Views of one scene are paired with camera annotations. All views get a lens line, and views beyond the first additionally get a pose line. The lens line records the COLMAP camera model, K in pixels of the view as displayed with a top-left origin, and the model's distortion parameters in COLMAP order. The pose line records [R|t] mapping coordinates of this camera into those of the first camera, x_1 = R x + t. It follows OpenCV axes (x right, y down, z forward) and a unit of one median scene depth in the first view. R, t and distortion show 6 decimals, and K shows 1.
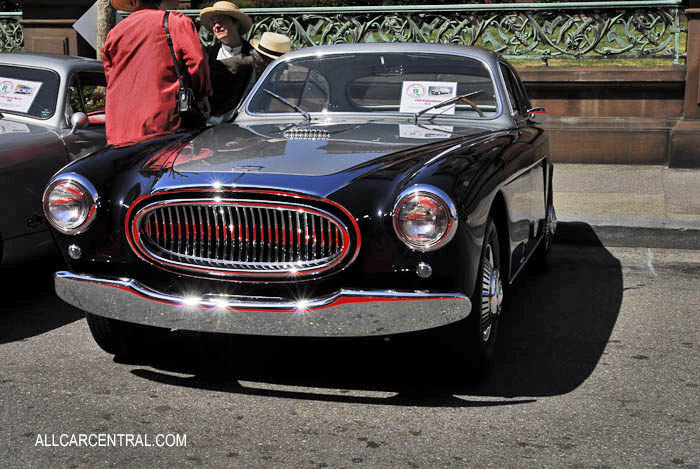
lens RADIAL K [[1053.7, 0, 343.7], [0, 1053.7, 240.5], [0, 0, 1]] dist [0.097564, 0.000000]
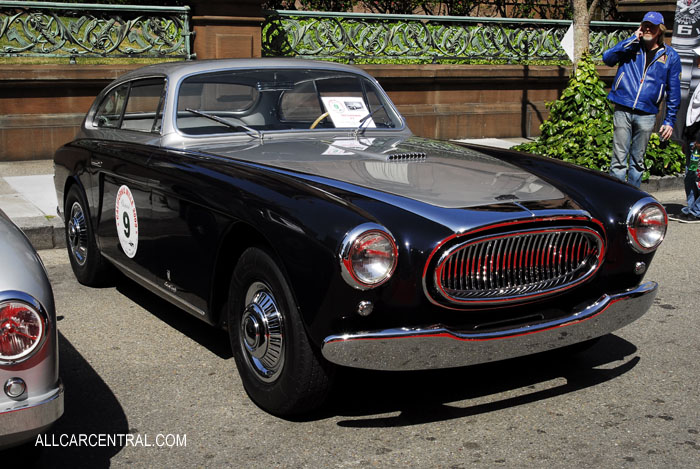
lens RADIAL K [[935.7, 0, 352.9], [0, 935.7, 235.1], [0, 0, 1]] dist [-0.053052, 0.000000]
pose [[0.698146, -0.125048, 0.704951, -0.283464], [0.107626, 0.991771, 0.069340, -0.033640], [-0.707820, 0.027462, 0.705859, 0.178631]]
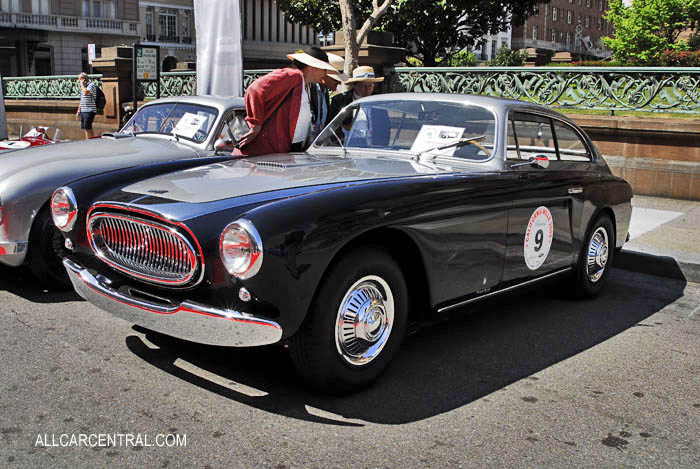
lens RADIAL K [[725.7, 0, 355.9], [0, 725.7, 231.6], [0, 0, 1]] dist [-0.085420, 0.000000]
pose [[0.908160, 0.101534, -0.406124, 0.167155], [-0.098263, 0.994739, 0.028961, -0.024975], [0.406928, 0.013605, 0.913359, 0.117190]]
